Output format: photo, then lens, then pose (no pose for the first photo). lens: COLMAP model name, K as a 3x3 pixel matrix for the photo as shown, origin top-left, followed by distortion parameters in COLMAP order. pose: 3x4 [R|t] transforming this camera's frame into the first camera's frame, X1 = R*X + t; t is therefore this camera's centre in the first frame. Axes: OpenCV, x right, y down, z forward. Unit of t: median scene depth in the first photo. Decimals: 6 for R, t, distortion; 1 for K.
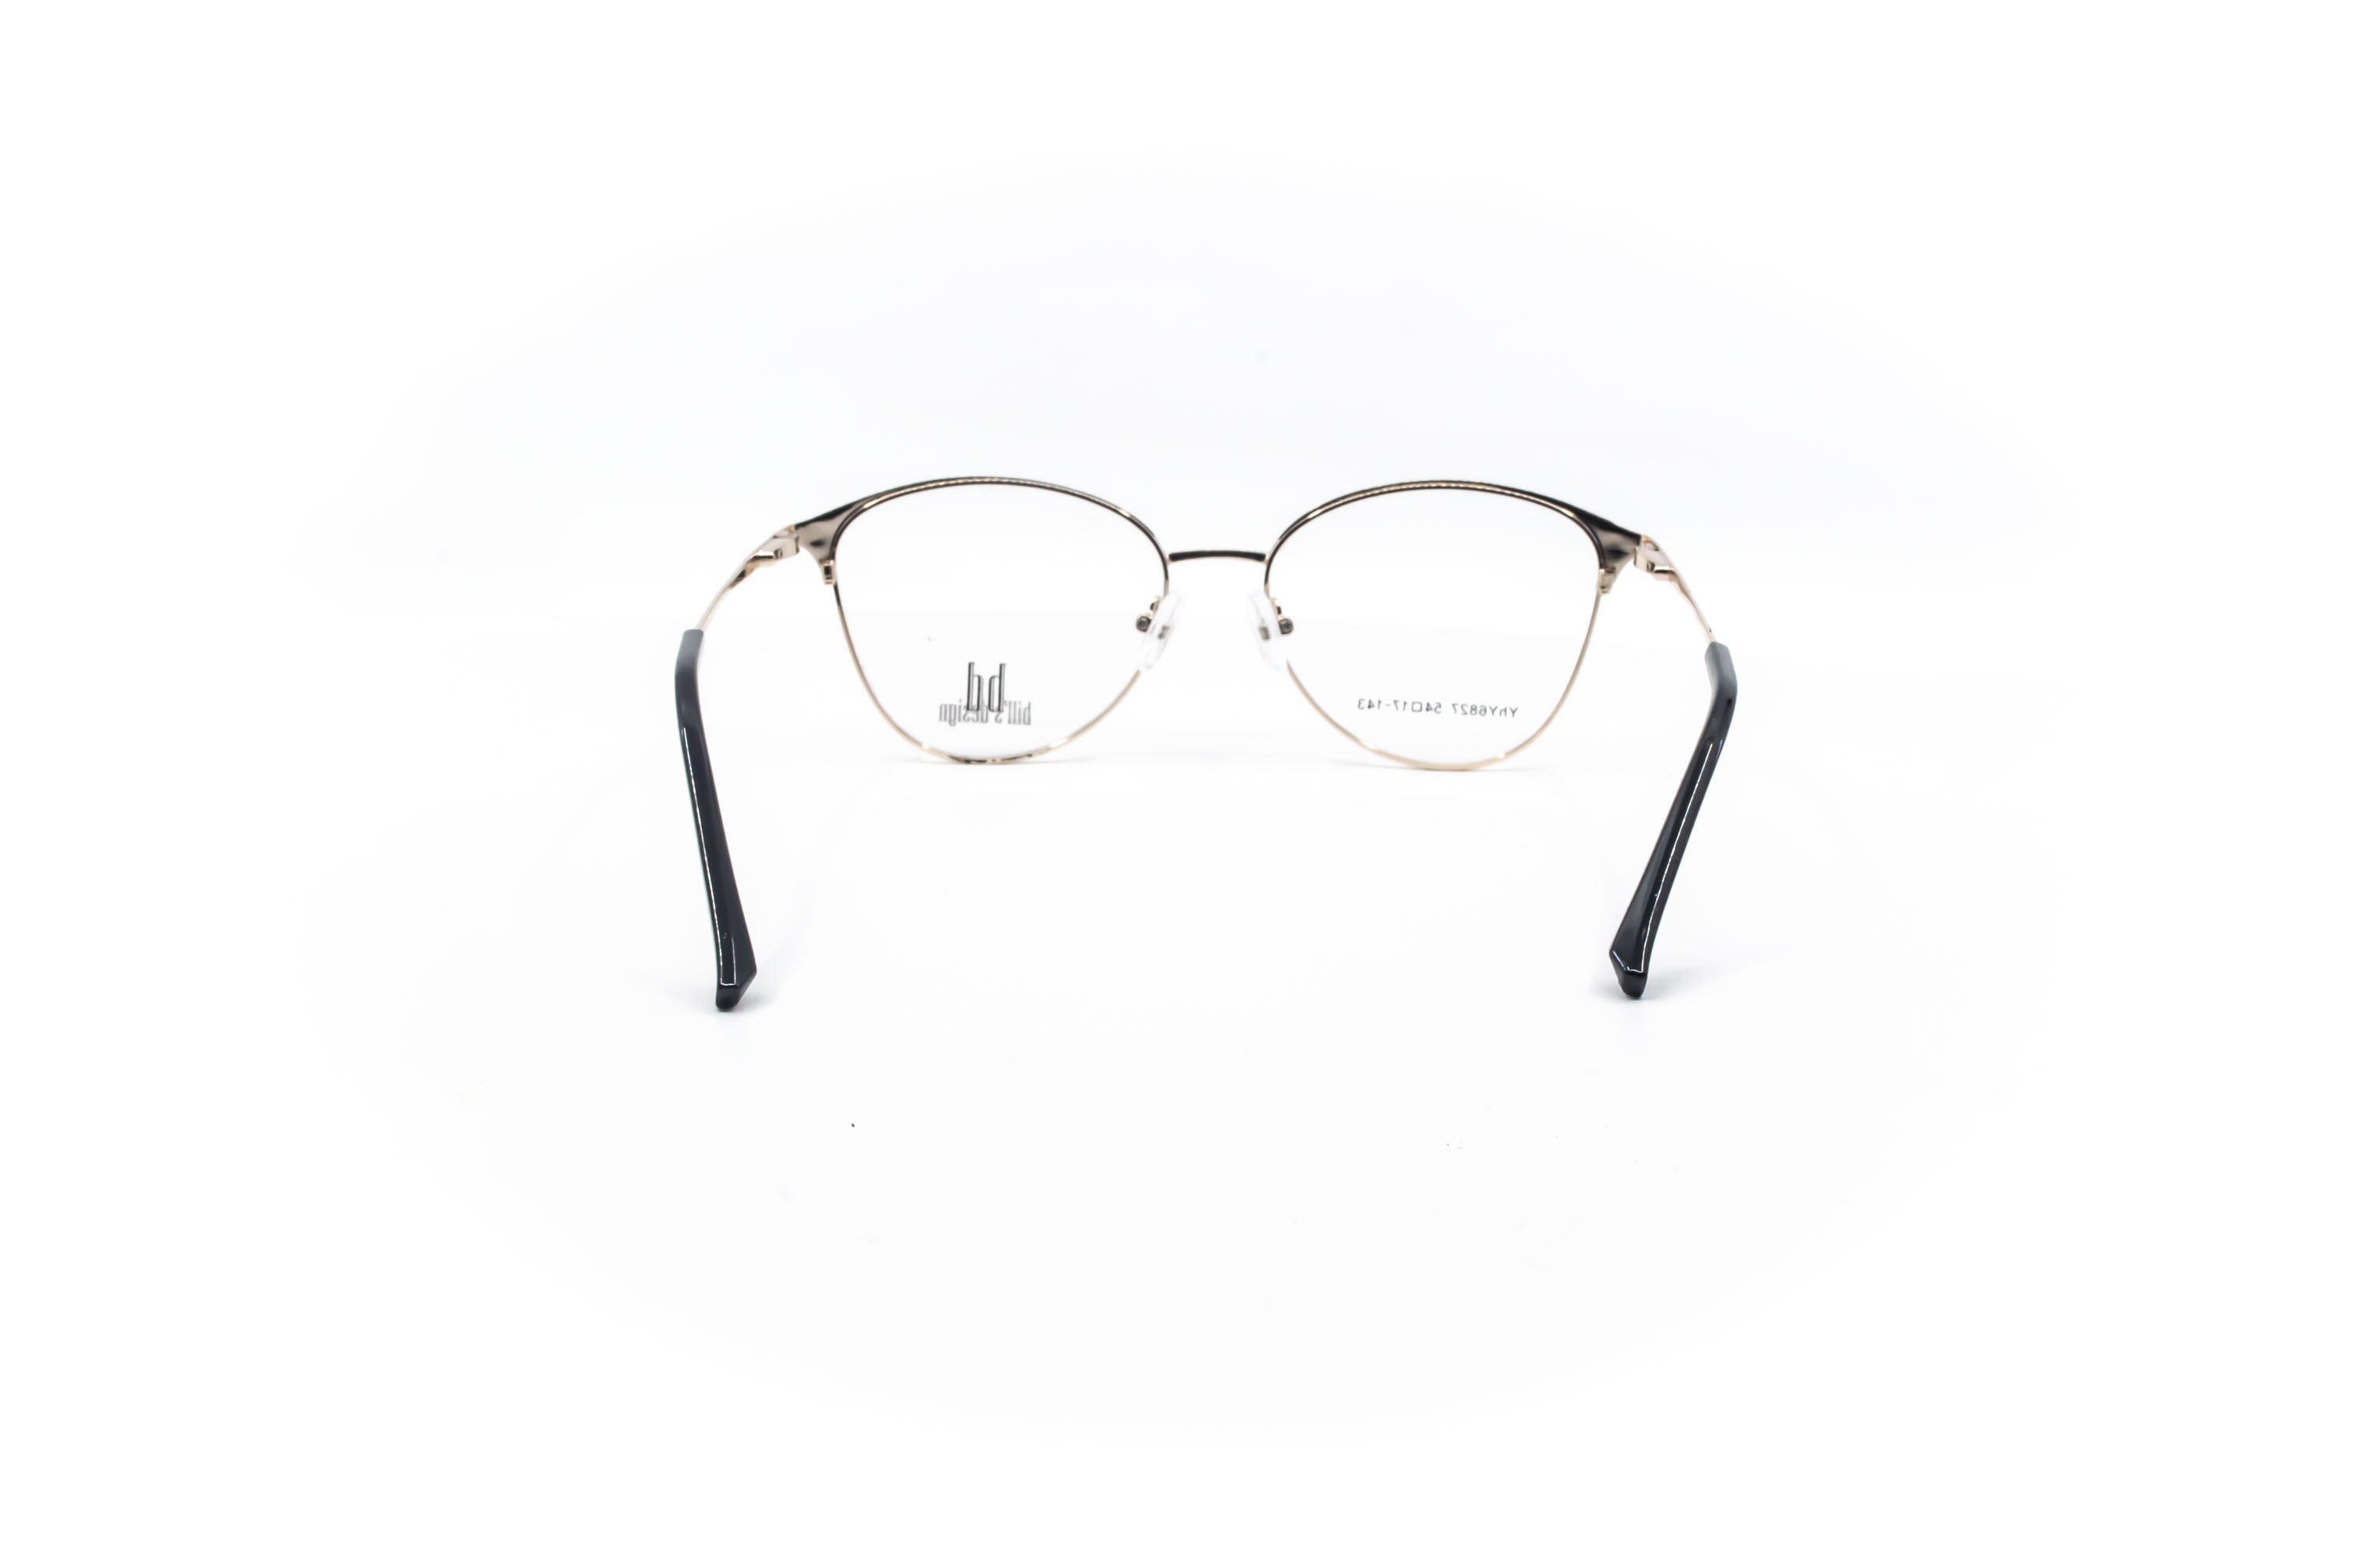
lens RADIAL K [[3010.5, 0, 1179.2], [0, 3010.5, 776.3], [0, 0, 1]] dist [-0.071904, 0.000000]
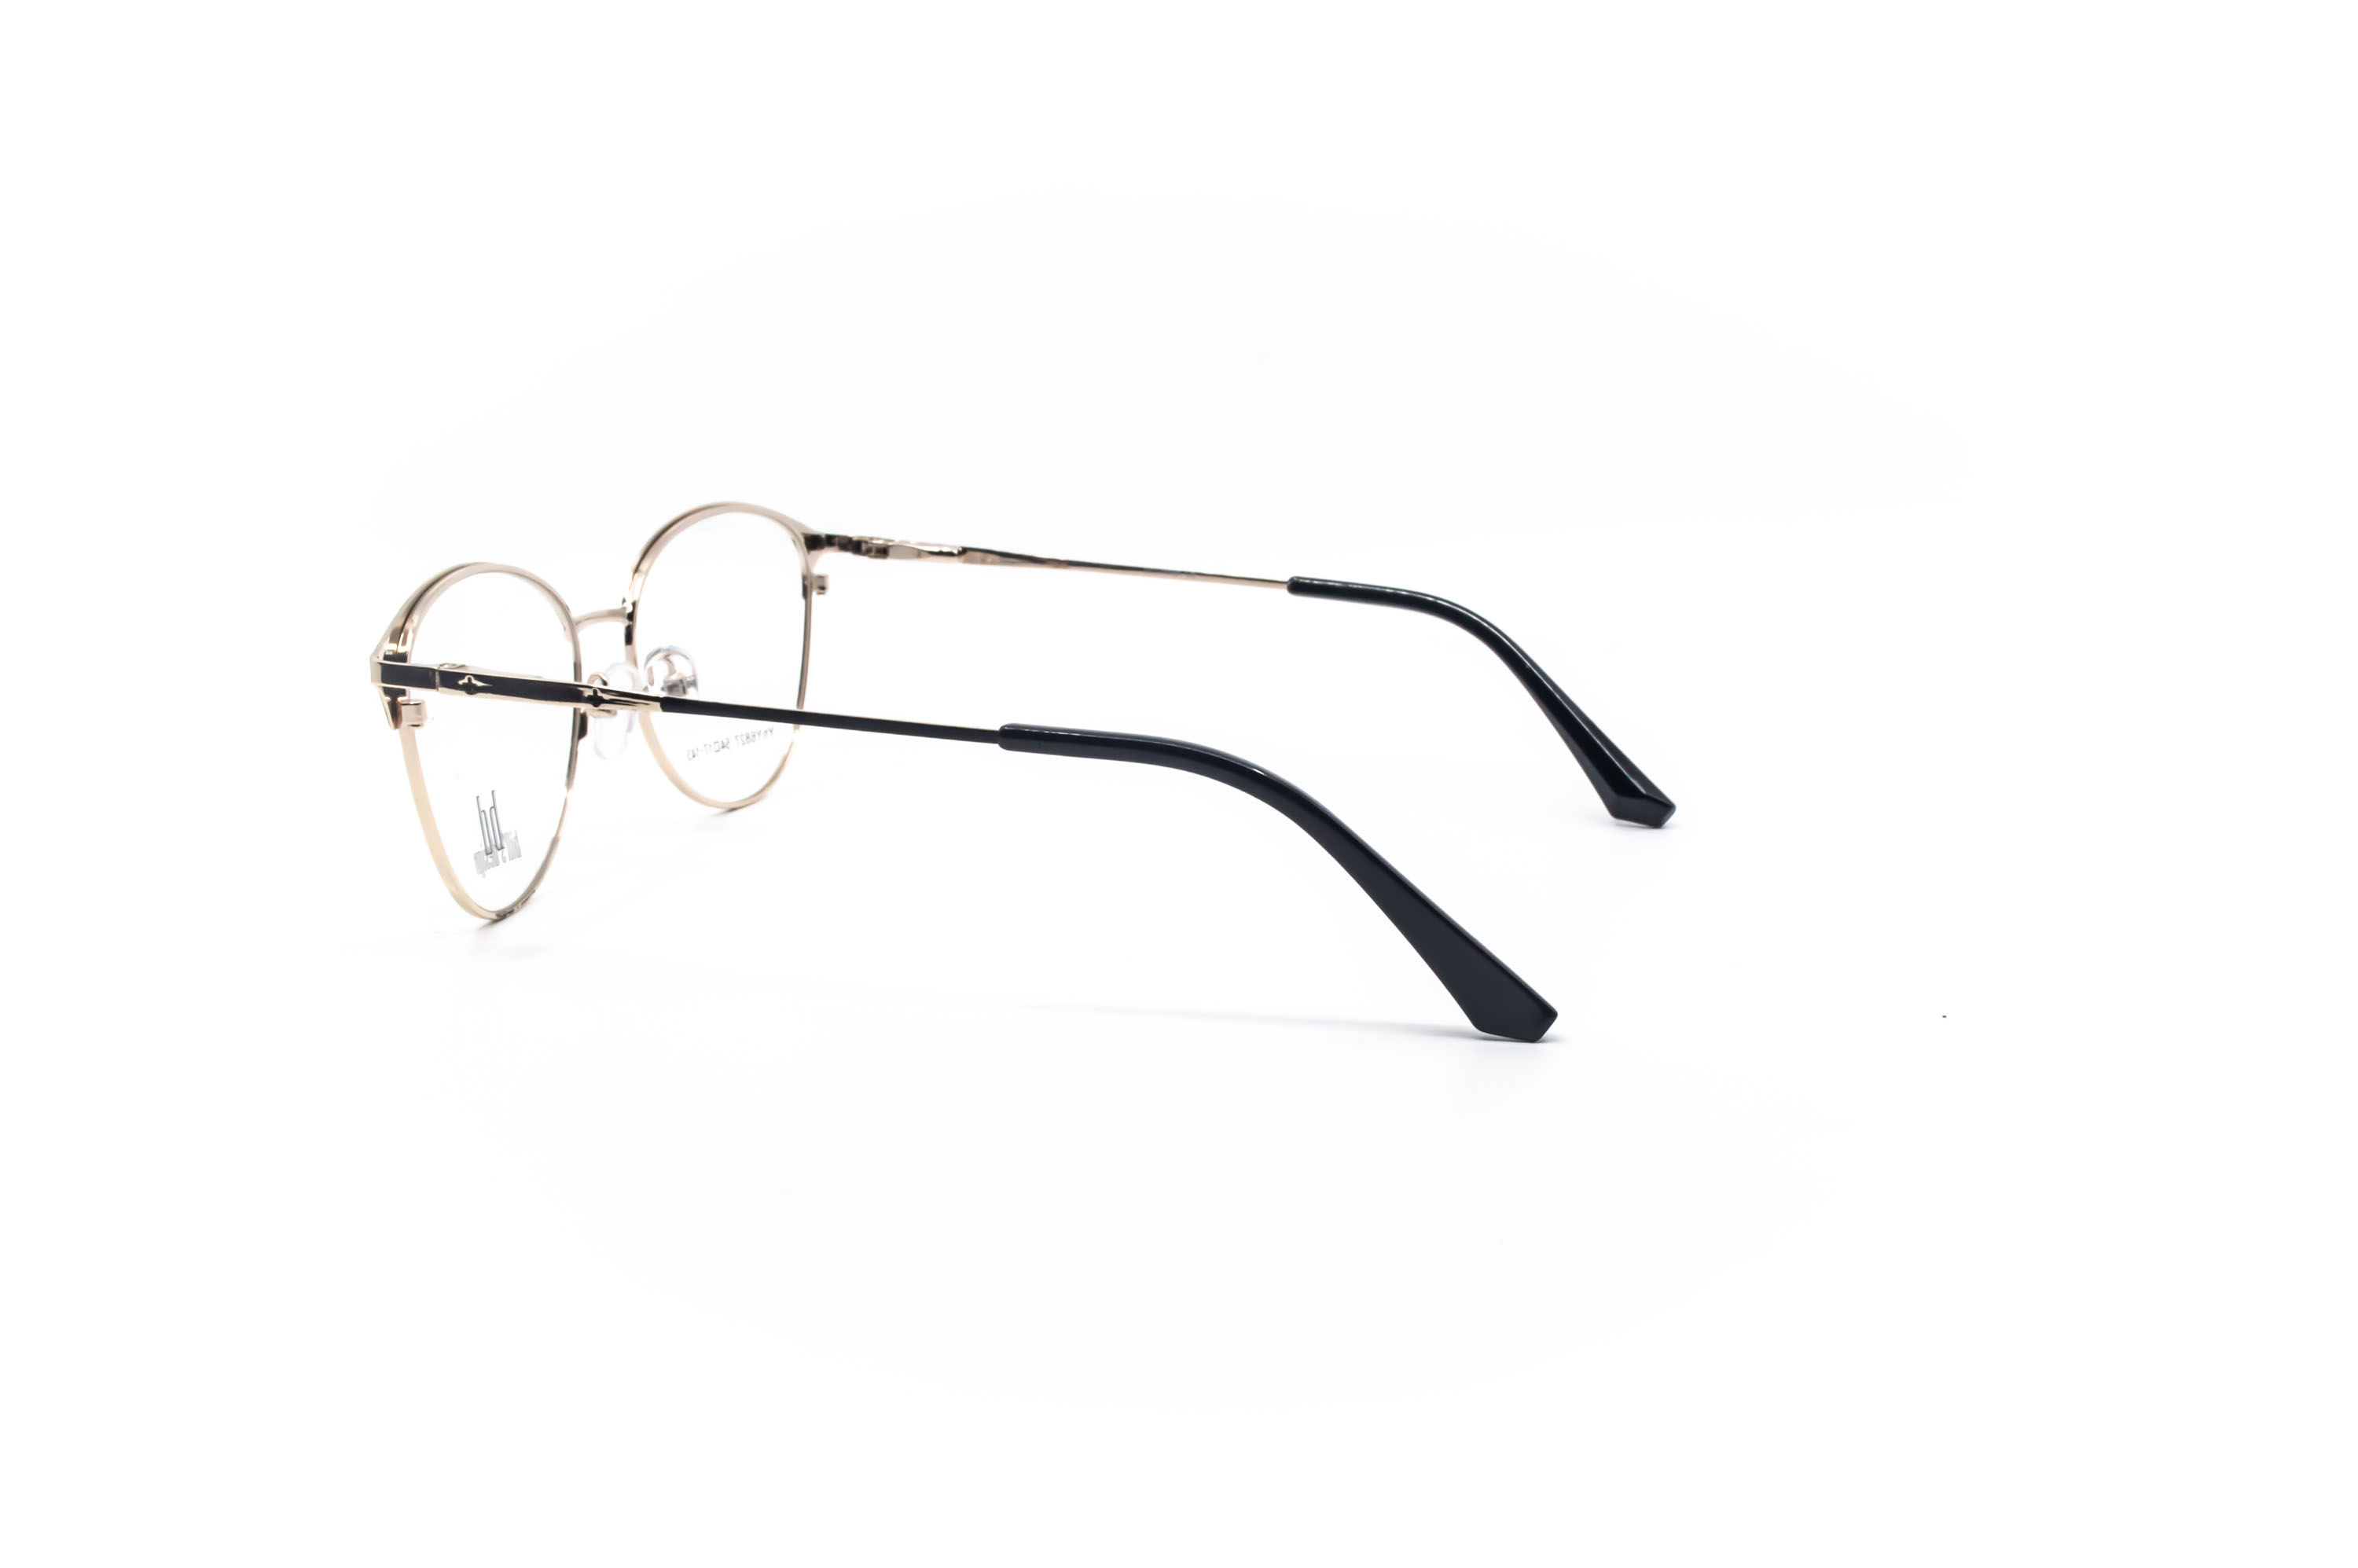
lens RADIAL K [[3010.5, 0, 1174.4], [0, 3010.5, 773.6], [0, 0, 1]] dist [-0.071904, 0.000000]
pose [[0.242211, -0.192292, 0.950977, -0.788817], [0.198271, 0.969288, 0.145496, -0.123910], [-0.949749, 0.153310, 0.272898, 0.607416]]
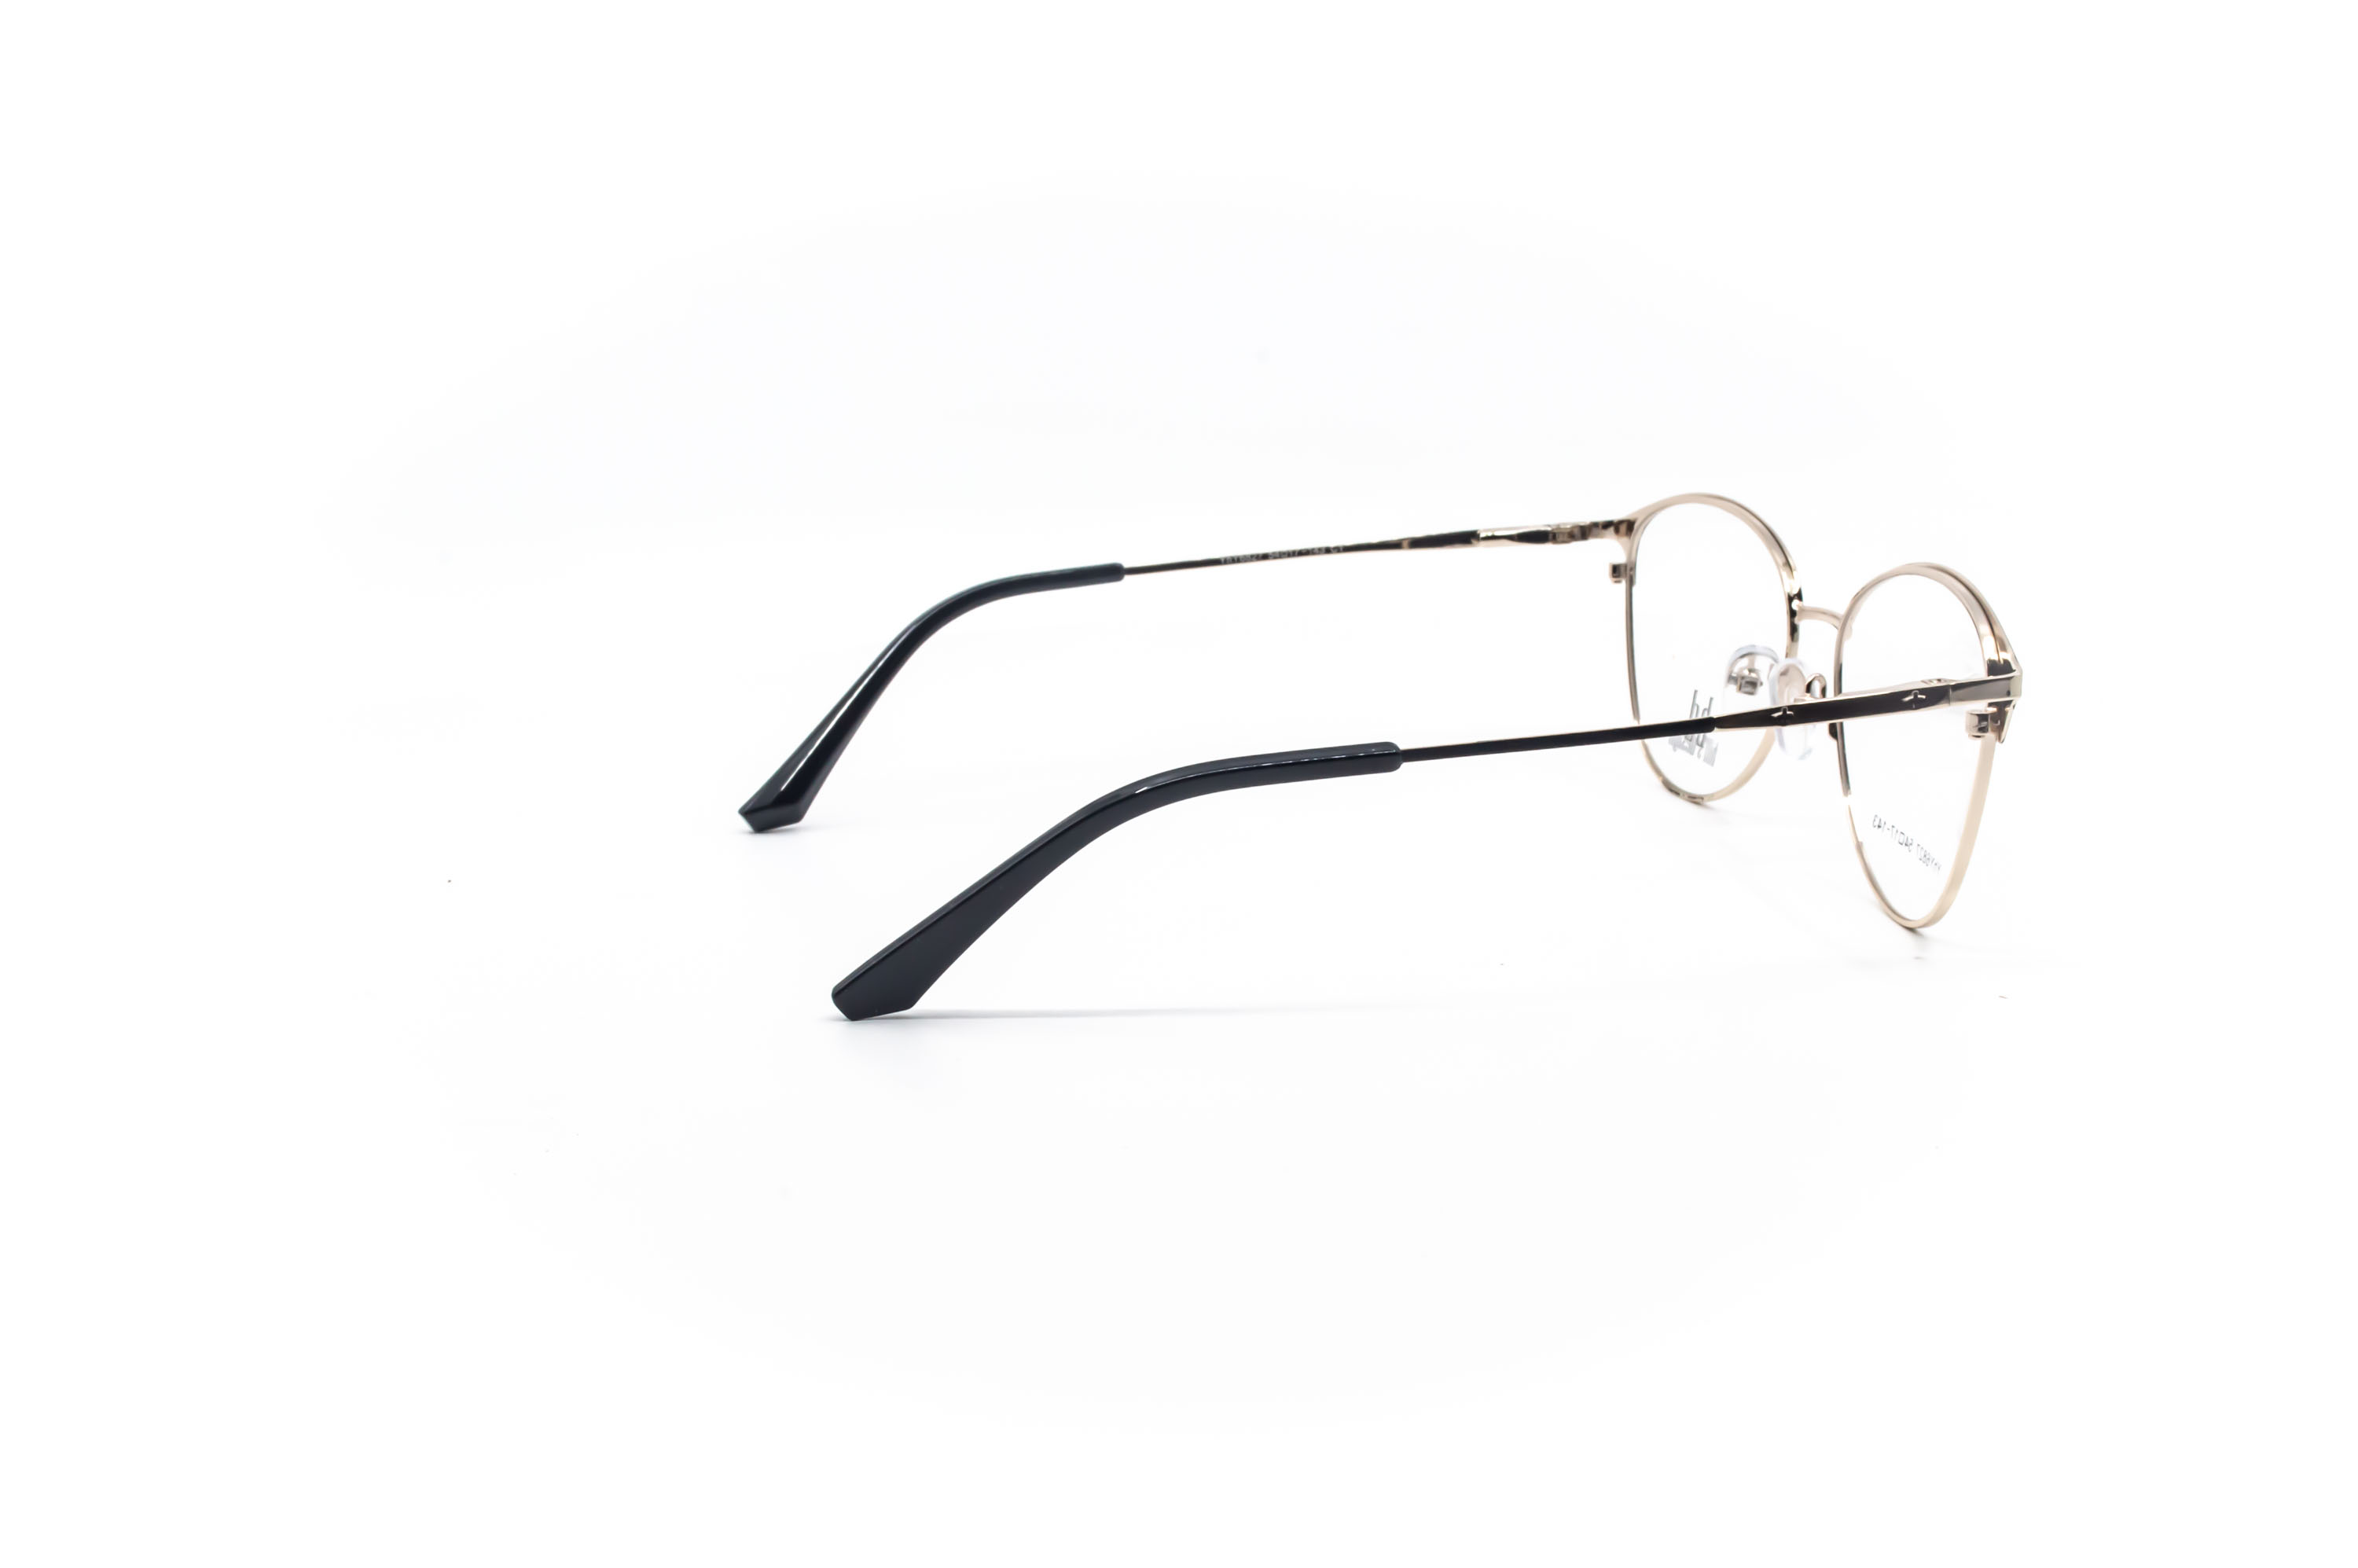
lens RADIAL K [[3010.5, 0, 1180.9], [0, 3010.5, 782.9], [0, 0, 1]] dist [-0.071904, 0.000000]
pose [[0.255984, 0.204158, -0.944877, 0.788366], [-0.198932, 0.967649, 0.155184, -0.124118], [0.945991, 0.148242, 0.288316, 0.584009]]
